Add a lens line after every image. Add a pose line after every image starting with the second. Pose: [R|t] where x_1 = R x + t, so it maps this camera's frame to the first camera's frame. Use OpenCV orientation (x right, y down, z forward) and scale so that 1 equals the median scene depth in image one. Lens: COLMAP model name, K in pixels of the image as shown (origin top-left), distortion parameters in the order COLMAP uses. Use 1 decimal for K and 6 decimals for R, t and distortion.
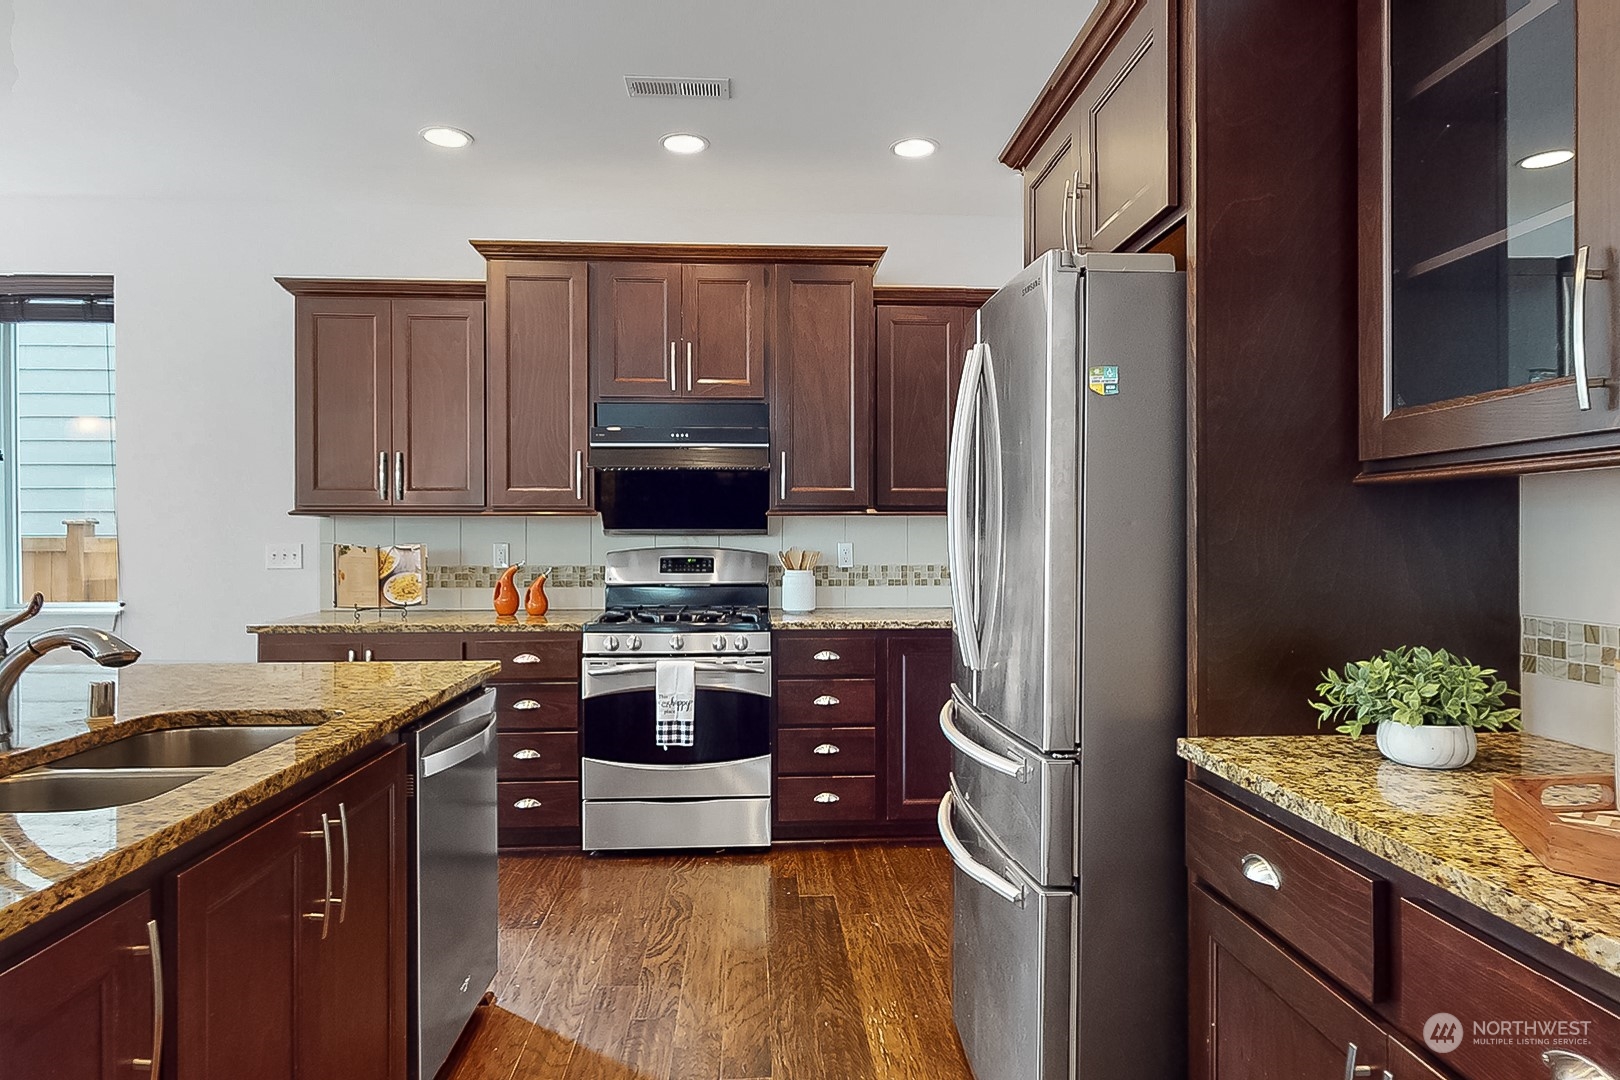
lens RADIAL K [[812.2, 0, 810.0], [0, 812.2, 540.0], [0, 0, 1]] dist [0.000574, 0.000062]
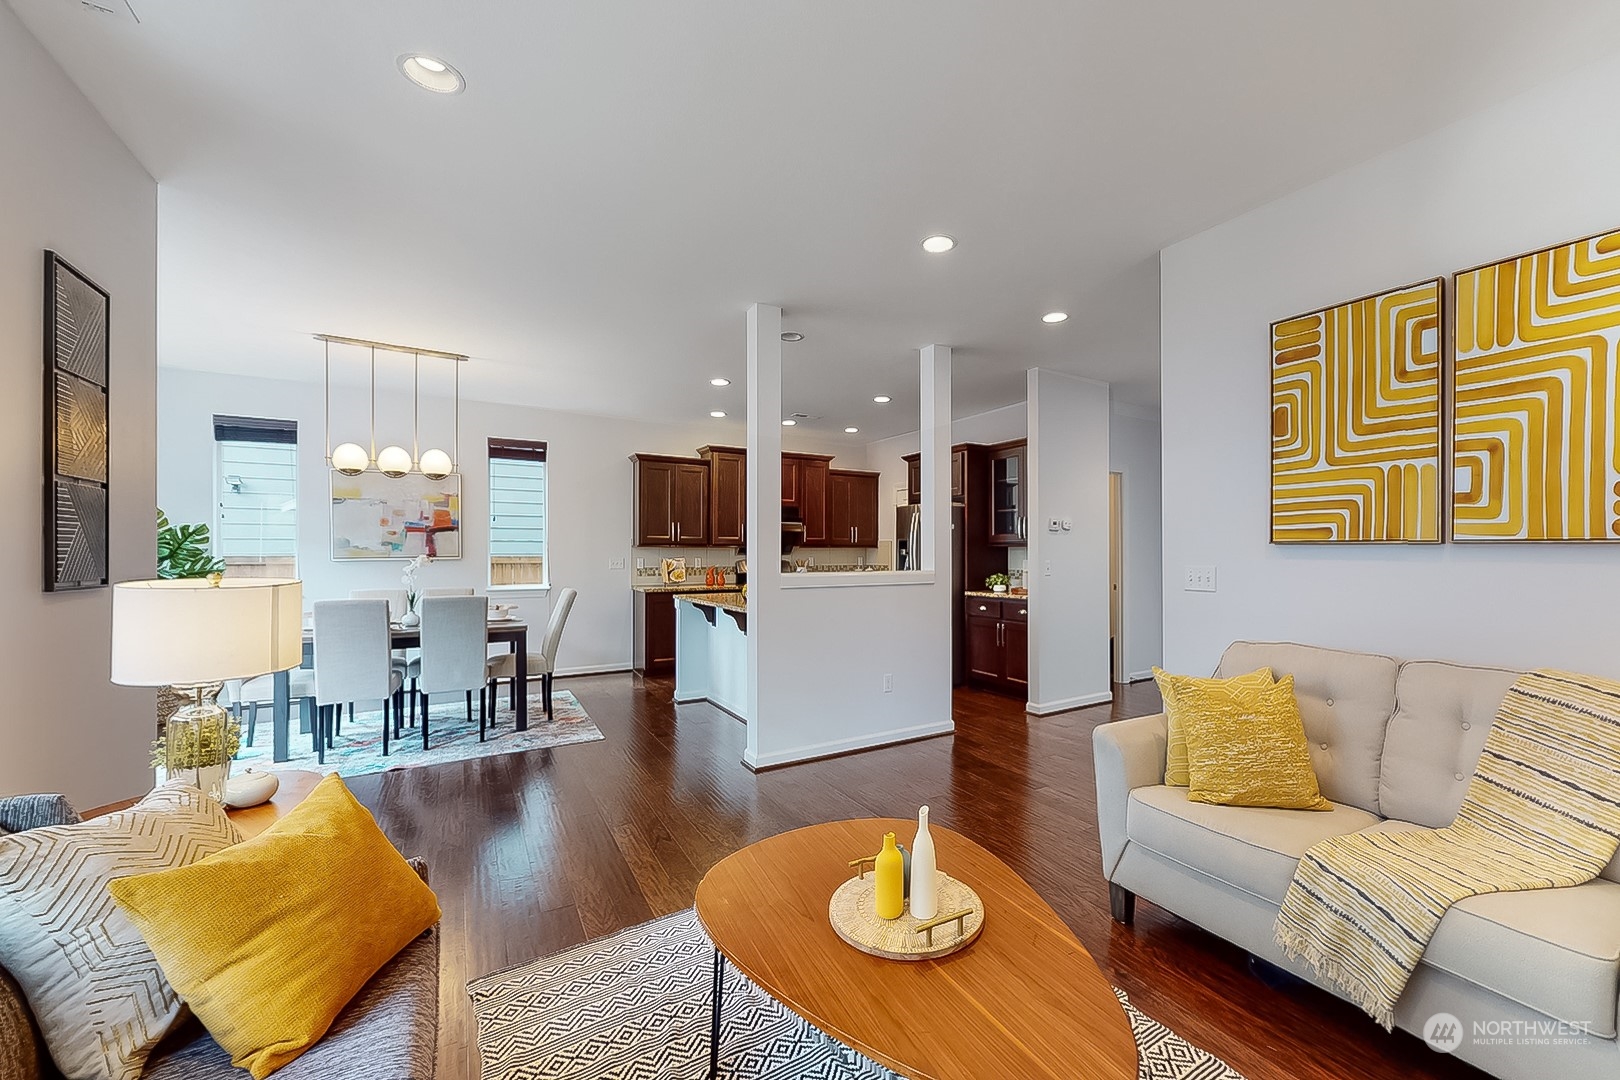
lens RADIAL K [[688.1, 0, 810.0], [0, 688.1, 540.0], [0, 0, 1]] dist [0.000392, 0.000224]
pose [[0.867507, 0.009636, 0.497331, -1.233679], [0.003295, 0.999679, -0.025116, 0.003816], [-0.497414, 0.023427, 0.867197, -1.124104]]
